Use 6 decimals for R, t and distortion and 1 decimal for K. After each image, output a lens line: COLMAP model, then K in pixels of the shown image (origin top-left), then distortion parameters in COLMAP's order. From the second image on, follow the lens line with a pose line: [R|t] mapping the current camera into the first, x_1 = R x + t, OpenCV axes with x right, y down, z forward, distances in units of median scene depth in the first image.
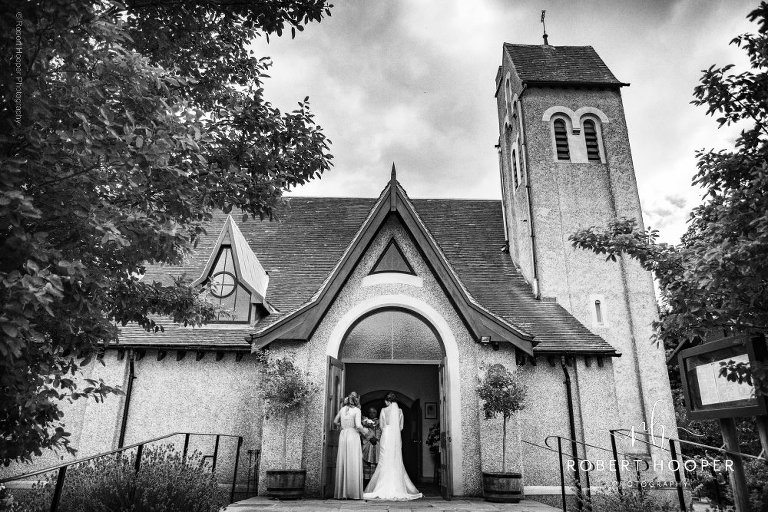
lens RADIAL K [[522.5, 0, 384.0], [0, 522.5, 256.0], [0, 0, 1]] dist [-0.028462, 0.001908]
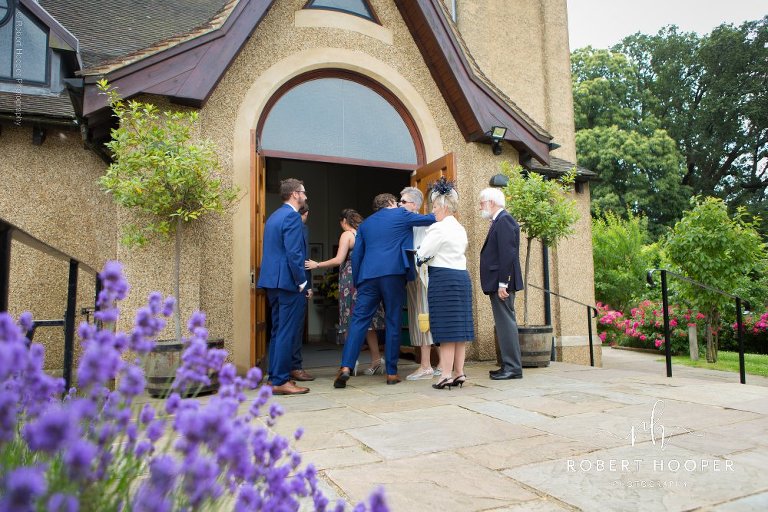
lens RADIAL K [[522.5, 0, 384.0], [0, 522.5, 256.0], [0, 0, 1]] dist [-0.028462, 0.001908]
pose [[0.916966, 0.002035, 0.398961, -0.176309], [-0.103373, 0.967049, 0.232657, 0.158837], [-0.385341, -0.254581, 0.886962, 0.410156]]
